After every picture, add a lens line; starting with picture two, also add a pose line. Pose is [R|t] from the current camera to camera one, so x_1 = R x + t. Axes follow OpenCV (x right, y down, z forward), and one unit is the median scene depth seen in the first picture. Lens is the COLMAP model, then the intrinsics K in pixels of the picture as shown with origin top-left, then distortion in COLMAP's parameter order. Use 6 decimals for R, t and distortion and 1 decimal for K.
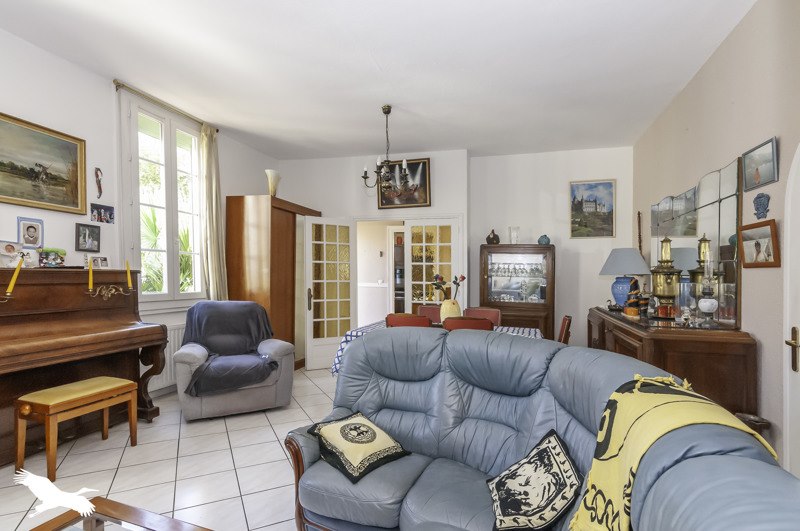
lens RADIAL K [[387.0, 0, 399.1], [0, 387.0, 272.0], [0, 0, 1]] dist [-0.000157, -0.000026]
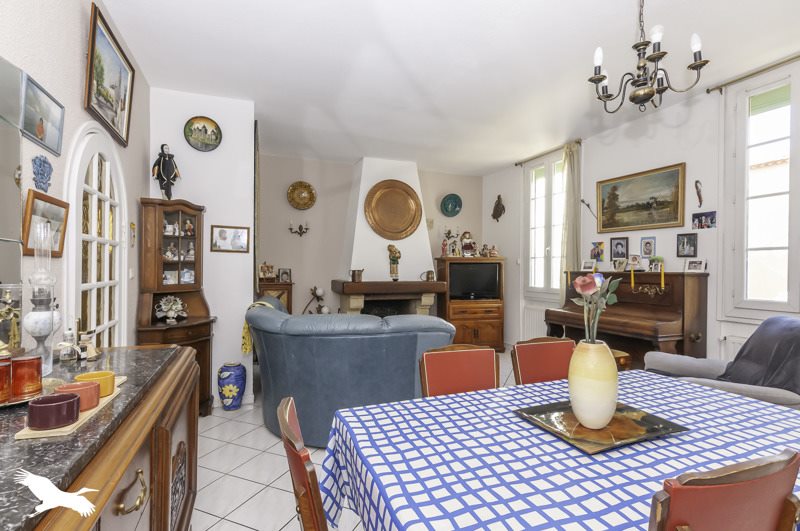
lens RADIAL K [[387.0, 0, 398.7], [0, 387.0, 269.3], [0, 0, 1]] dist [-0.000157, -0.000026]
pose [[-0.780361, -0.011576, -0.625222, 0.593139], [-0.007480, 0.999930, -0.009178, 0.001714], [0.625284, -0.002486, -0.780393, 1.362791]]
